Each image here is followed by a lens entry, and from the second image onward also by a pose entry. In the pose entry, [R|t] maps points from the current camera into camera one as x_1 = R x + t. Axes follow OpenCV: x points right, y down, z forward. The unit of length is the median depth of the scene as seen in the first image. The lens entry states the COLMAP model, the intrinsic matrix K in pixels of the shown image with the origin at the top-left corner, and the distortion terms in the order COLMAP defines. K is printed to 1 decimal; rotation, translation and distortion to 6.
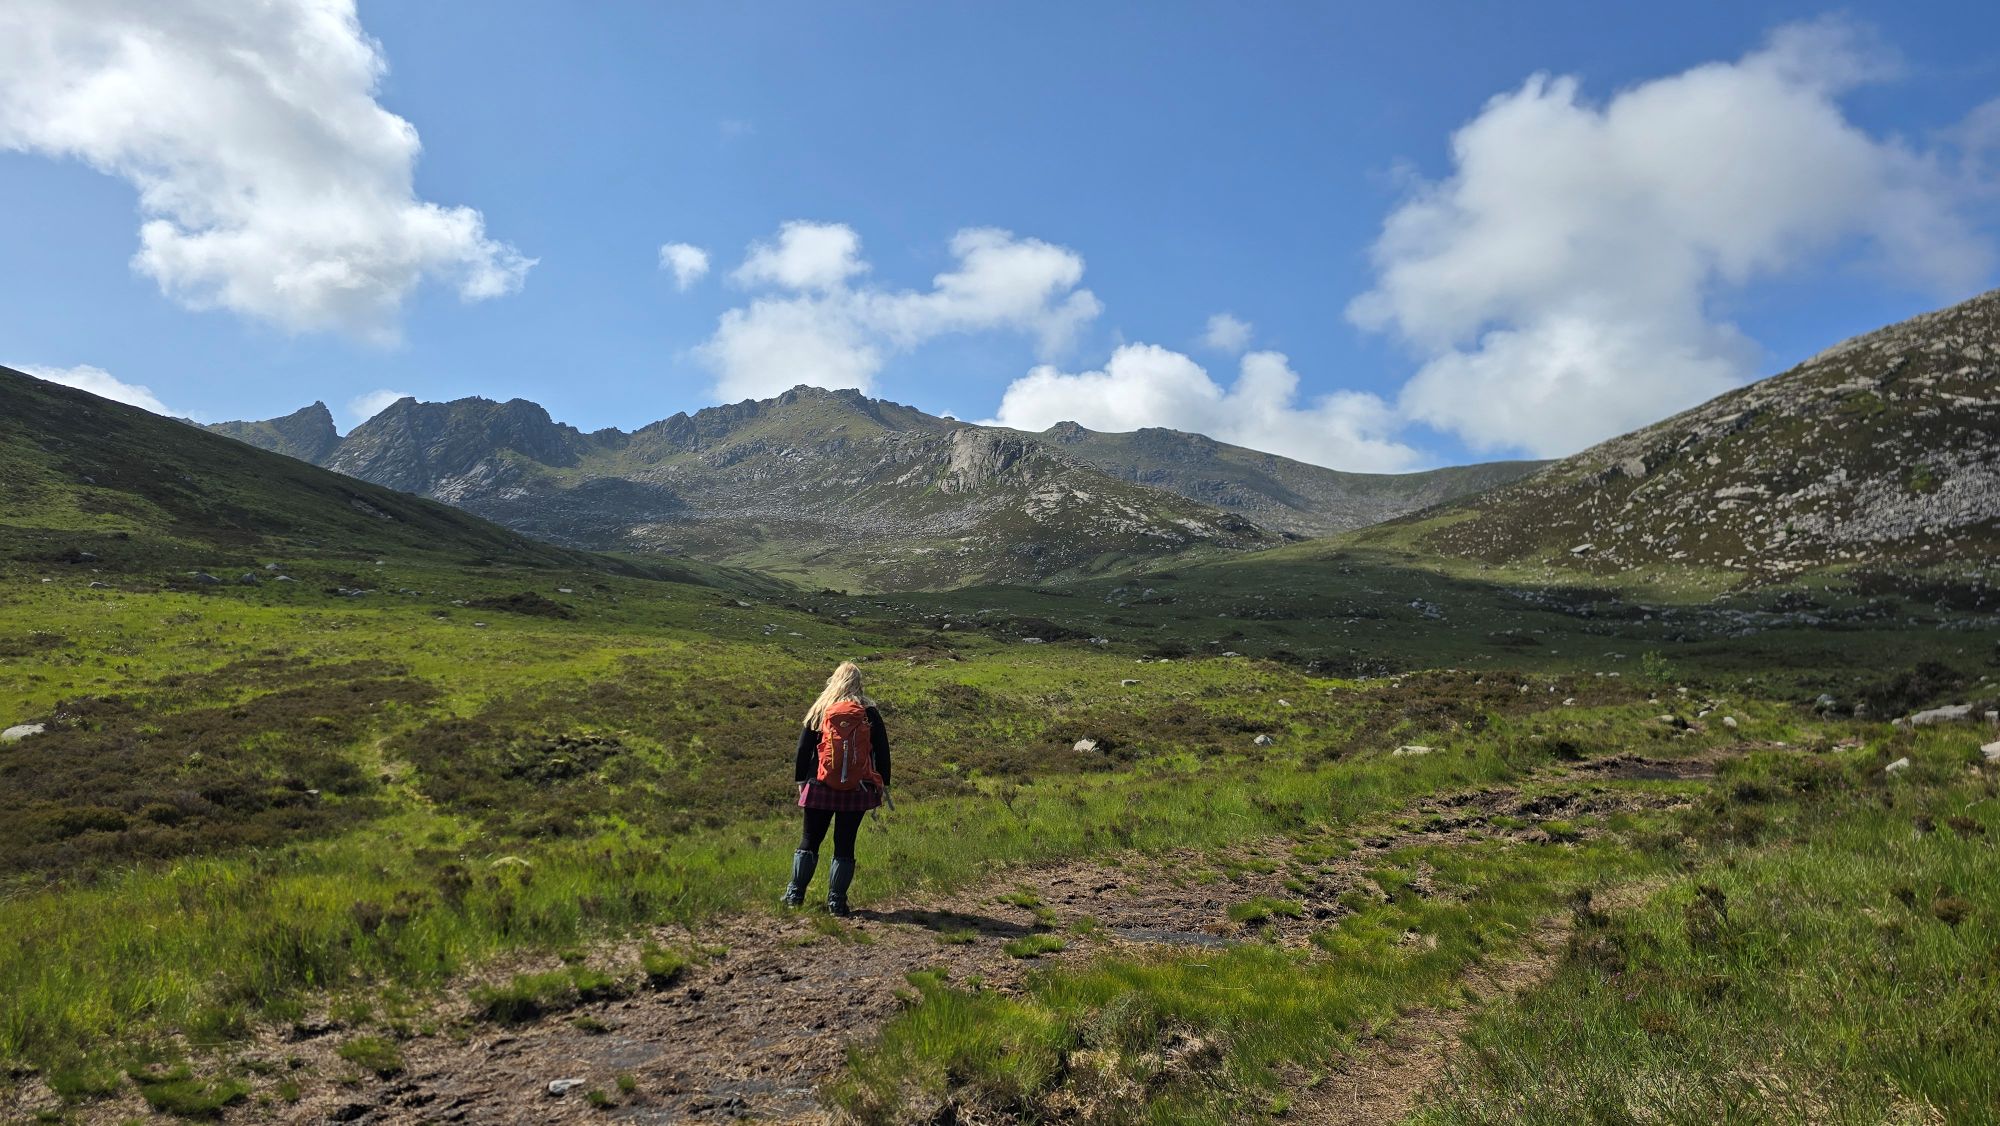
lens RADIAL K [[1369.9, 0, 990.8], [0, 1369.9, 581.1], [0, 0, 1]] dist [0.038664, -0.018336]
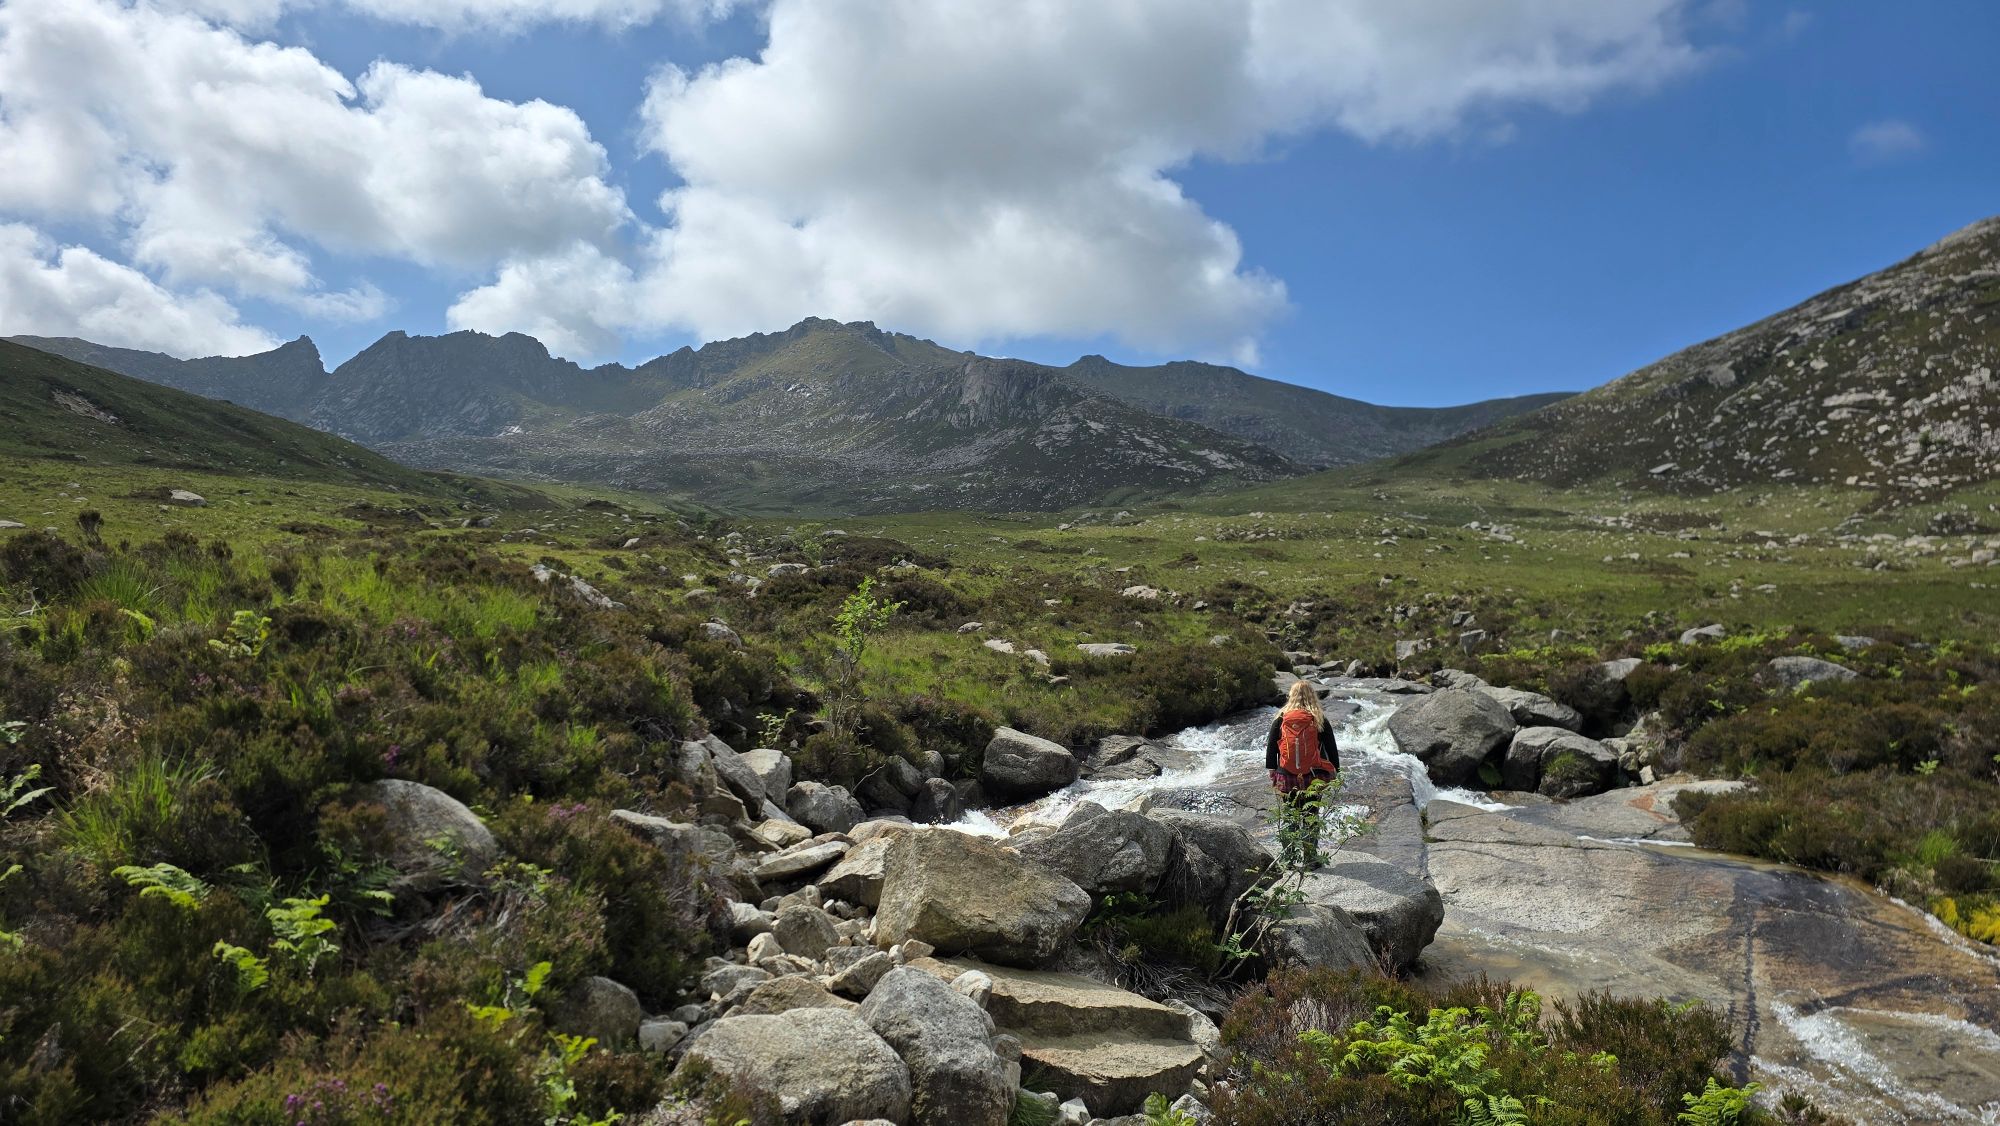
lens RADIAL K [[1369.9, 0, 1030.5], [0, 1369.9, 617.5], [0, 0, 1]] dist [0.038664, -0.018336]
pose [[0.999988, -0.004384, 0.002066, 0.037789], [0.004239, 0.997812, 0.065981, 0.008790], [-0.002350, -0.065972, 0.997819, 0.142173]]
